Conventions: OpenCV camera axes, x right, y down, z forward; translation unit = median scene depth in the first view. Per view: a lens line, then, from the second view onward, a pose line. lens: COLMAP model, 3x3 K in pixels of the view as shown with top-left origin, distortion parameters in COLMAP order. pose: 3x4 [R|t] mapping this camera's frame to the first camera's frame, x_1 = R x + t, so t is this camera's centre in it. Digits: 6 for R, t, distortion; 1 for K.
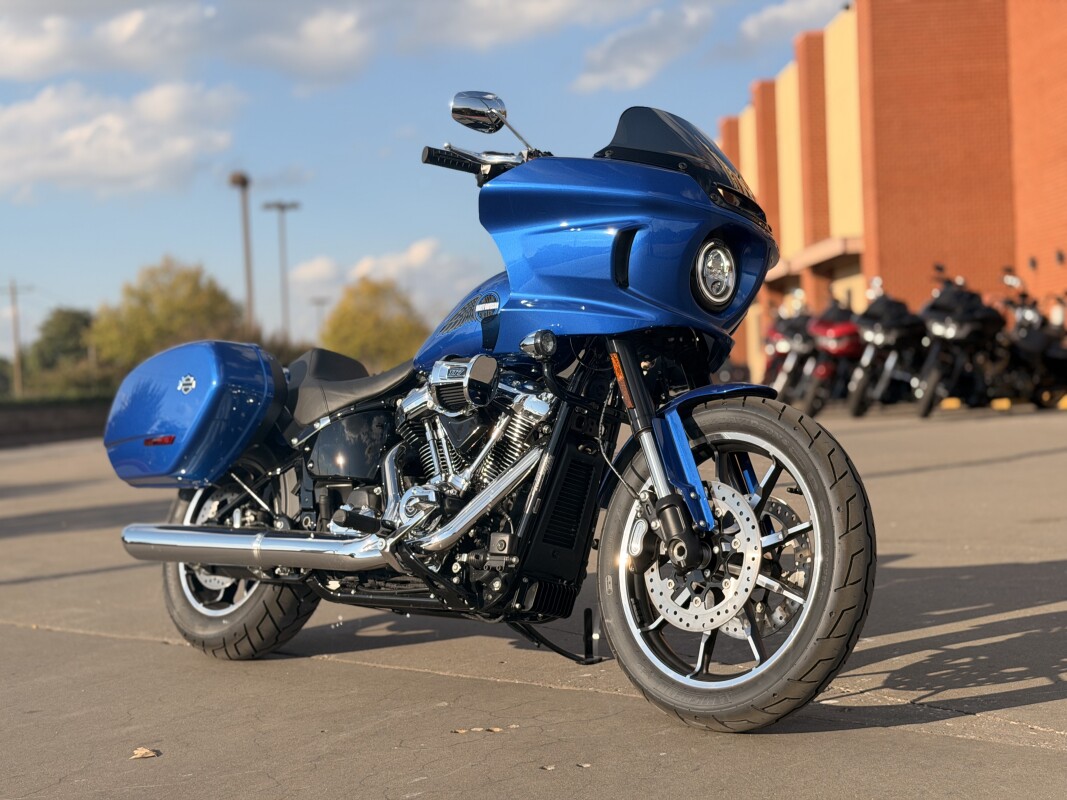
lens RADIAL K [[1565.4, 0, 533.5], [0, 1565.4, 400.0], [0, 0, 1]] dist [0.210687, -0.018060]
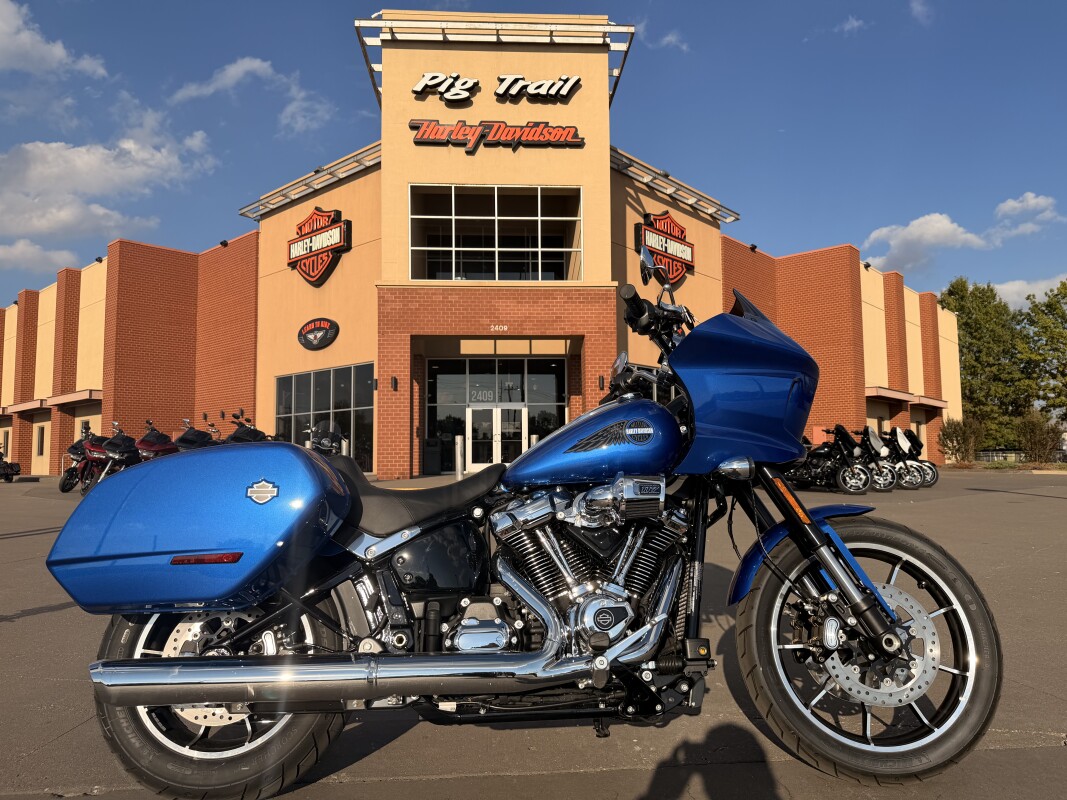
lens RADIAL K [[783.7, 0, 533.5], [0, 783.7, 400.0], [0, 0, 1]] dist [0.003148, -0.005754]
pose [[0.674261, 0.104752, 0.731026, -0.543942], [-0.019852, 0.992102, -0.123853, -0.010726], [-0.738226, 0.068997, 0.671015, 0.746834]]
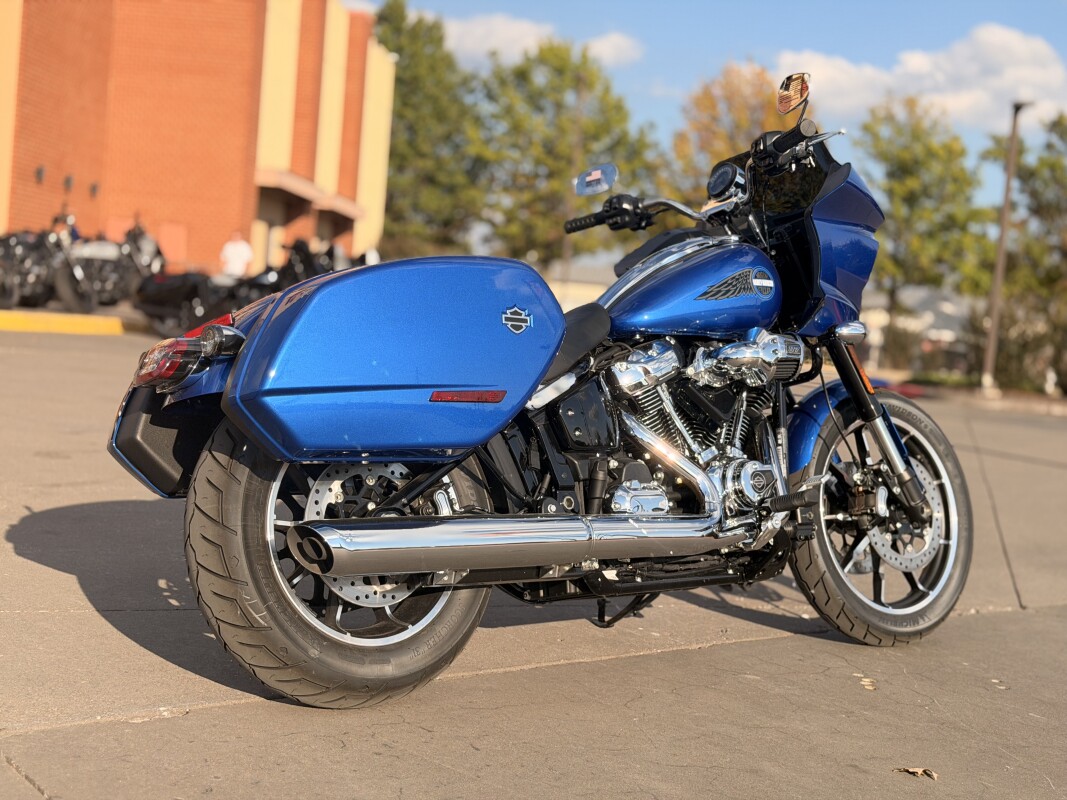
lens RADIAL K [[1565.4, 0, 533.5], [0, 1565.4, 400.0], [0, 0, 1]] dist [0.210687, -0.018060]
pose [[0.064805, 0.010213, 0.997846, -1.145045], [-0.083430, 0.996502, -0.004781, 0.036132], [-0.994404, -0.082940, 0.065430, 1.171182]]
